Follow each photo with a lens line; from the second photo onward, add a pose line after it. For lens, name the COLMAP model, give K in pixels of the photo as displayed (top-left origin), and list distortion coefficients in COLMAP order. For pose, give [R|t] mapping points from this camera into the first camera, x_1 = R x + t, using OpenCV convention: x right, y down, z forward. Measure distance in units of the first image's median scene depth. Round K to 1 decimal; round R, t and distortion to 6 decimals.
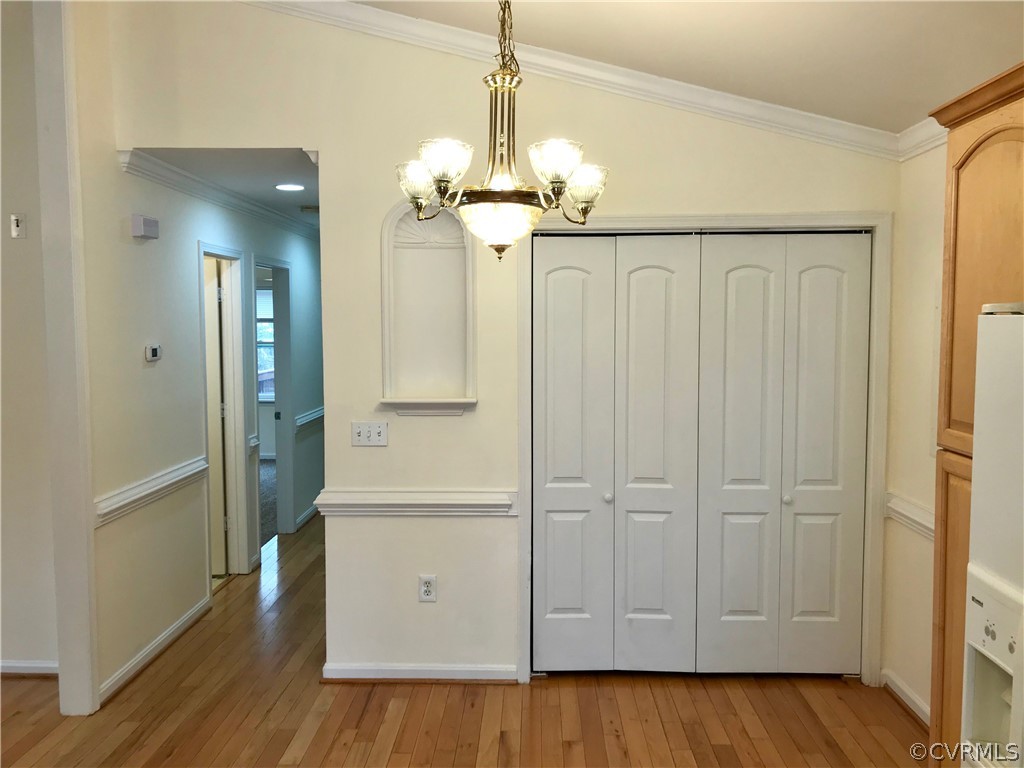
lens RADIAL K [[837.8, 0, 511.0], [0, 837.8, 382.0], [0, 0, 1]] dist [0.032111, -0.000097]
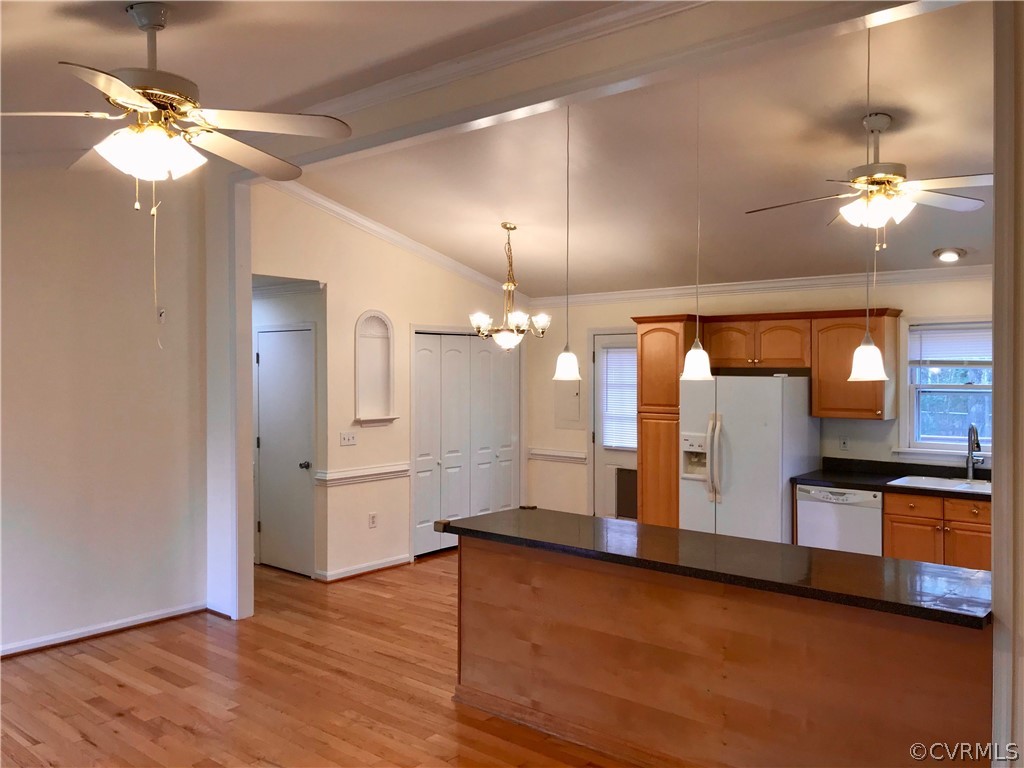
lens RADIAL K [[837.8, 0, 511.8], [0, 837.8, 381.7], [0, 0, 1]] dist [0.032111, -0.000097]
pose [[0.619878, -0.011534, 0.784613, -1.376228], [0.056702, 0.997936, -0.030128, 0.014408], [-0.782647, 0.063165, 0.619253, -0.410352]]
